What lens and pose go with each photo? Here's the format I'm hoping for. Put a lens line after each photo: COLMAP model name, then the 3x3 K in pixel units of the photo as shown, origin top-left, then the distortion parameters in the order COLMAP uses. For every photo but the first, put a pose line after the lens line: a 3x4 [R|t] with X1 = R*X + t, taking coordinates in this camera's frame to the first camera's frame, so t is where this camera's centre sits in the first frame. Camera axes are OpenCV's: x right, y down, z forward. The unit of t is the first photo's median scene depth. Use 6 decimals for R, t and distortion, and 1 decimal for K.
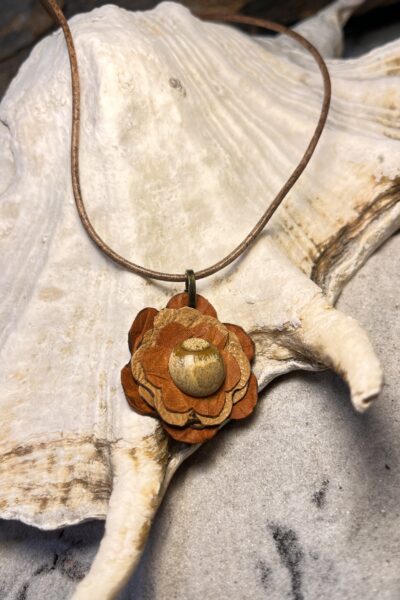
lens RADIAL K [[501.4, 0, 199.6], [0, 501.4, 300.9], [0, 0, 1]] dist [-0.007003, -0.019765]
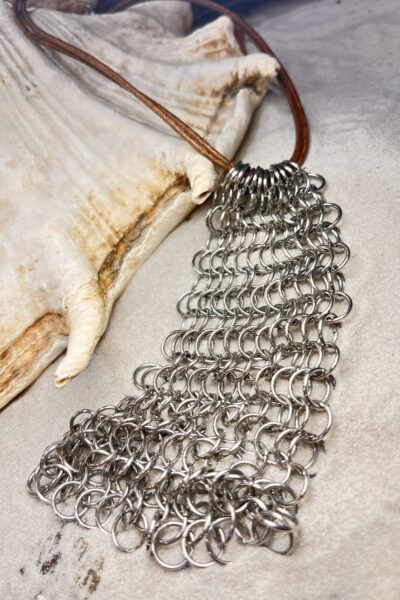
lens RADIAL K [[502.5, 0, 201.2], [0, 502.5, 303.3], [0, 0, 1]] dist [-0.011404, -0.013166]
pose [[0.999014, -0.038327, 0.022422, 0.409937], [0.034048, 0.985325, 0.167260, -0.138638], [-0.028504, -0.166331, 0.985658, -0.204841]]
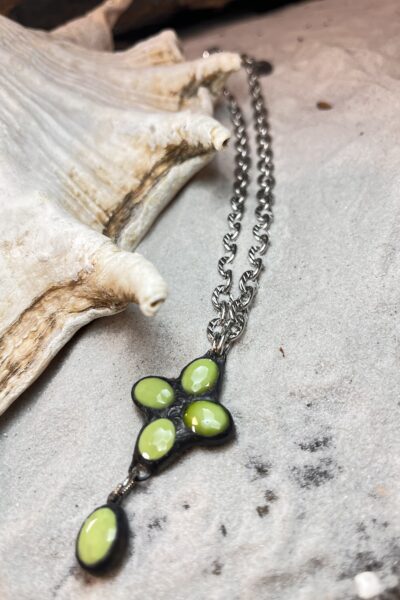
lens RADIAL K [[505.0, 0, 200.6], [0, 505.0, 299.7], [0, 0, 1]] dist [0.001450, -0.047915]
pose [[0.925625, -0.111650, 0.361597, 0.015937], [0.131958, 0.990743, -0.031879, 0.138056], [-0.354690, 0.077223, 0.931789, -0.046253]]
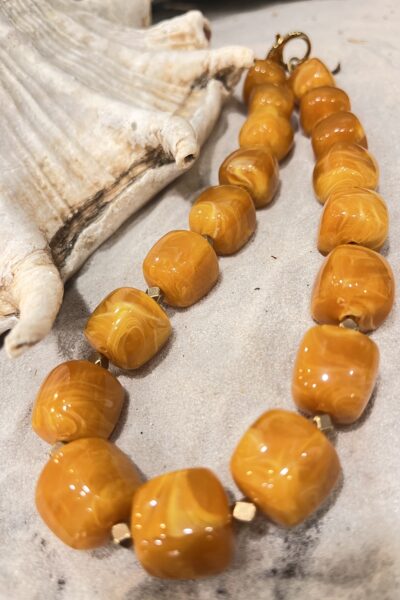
lens RADIAL K [[490.4, 0, 203.2], [0, 490.4, 301.1], [0, 0, 1]] dist [0.015079, -0.086000]
pose [[0.972199, 0.027151, 0.232577, 0.275641], [-0.039918, 0.997933, 0.050361, 0.020578], [-0.230728, -0.058245, 0.971273, -0.042047]]
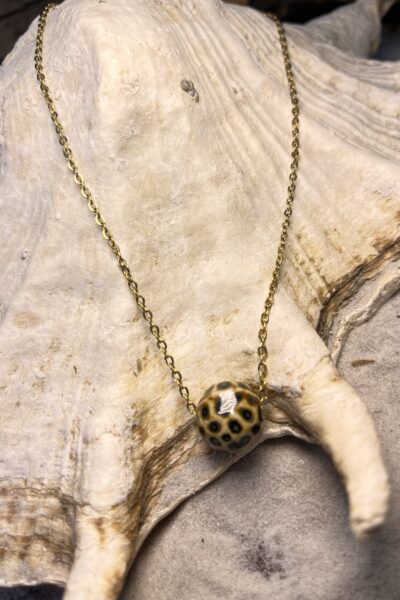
lens RADIAL K [[501.0, 0, 199.2], [0, 501.0, 297.3], [0, 0, 1]] dist [0.001385, -0.038745]
pose [[0.995640, 0.093220, 0.003386, 0.002671], [-0.093211, 0.992816, 0.075023, -0.136395], [0.003632, -0.075012, 0.997176, 0.104137]]
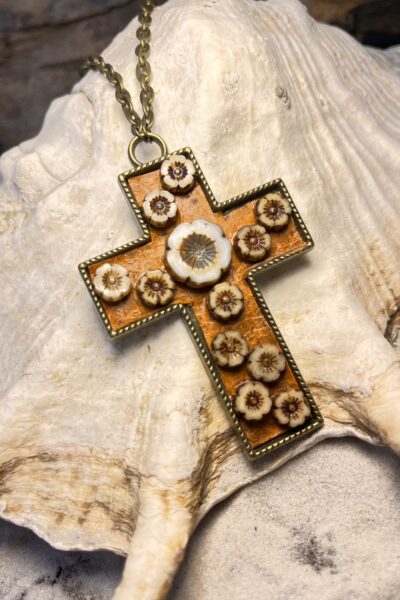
lens RADIAL K [[502.5, 0, 201.2], [0, 502.5, 303.3], [0, 0, 1]] dist [-0.011404, -0.013166]
pose [[0.978349, 0.202592, -0.042308, -0.074861], [-0.200257, 0.978275, 0.053629, -0.080300], [0.052254, -0.043996, 0.997664, 0.069519]]
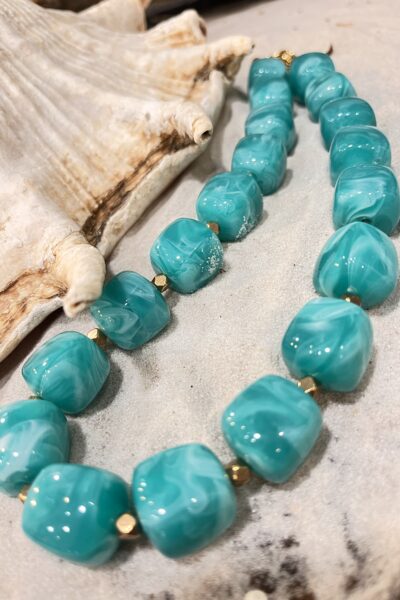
lens RADIAL K [[490.2, 0, 201.2], [0, 490.2, 303.0], [0, 0, 1]] dist [0.004693, -0.058775]
pose [[0.974108, -0.063354, 0.217023, 0.217724], [0.059830, 0.997949, 0.022776, 0.107271], [-0.218021, -0.009202, 0.975901, -0.081030]]
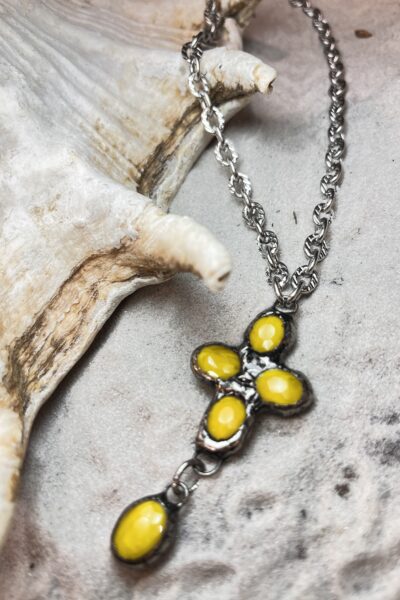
lens RADIAL K [[505.0, 0, 200.6], [0, 505.0, 299.7], [0, 0, 1]] dist [0.001450, -0.047915]
pose [[0.921434, -0.192444, 0.337526, -0.030451], [0.174622, 0.981156, 0.082704, 0.086140], [-0.347082, -0.017267, 0.937676, 0.040289]]
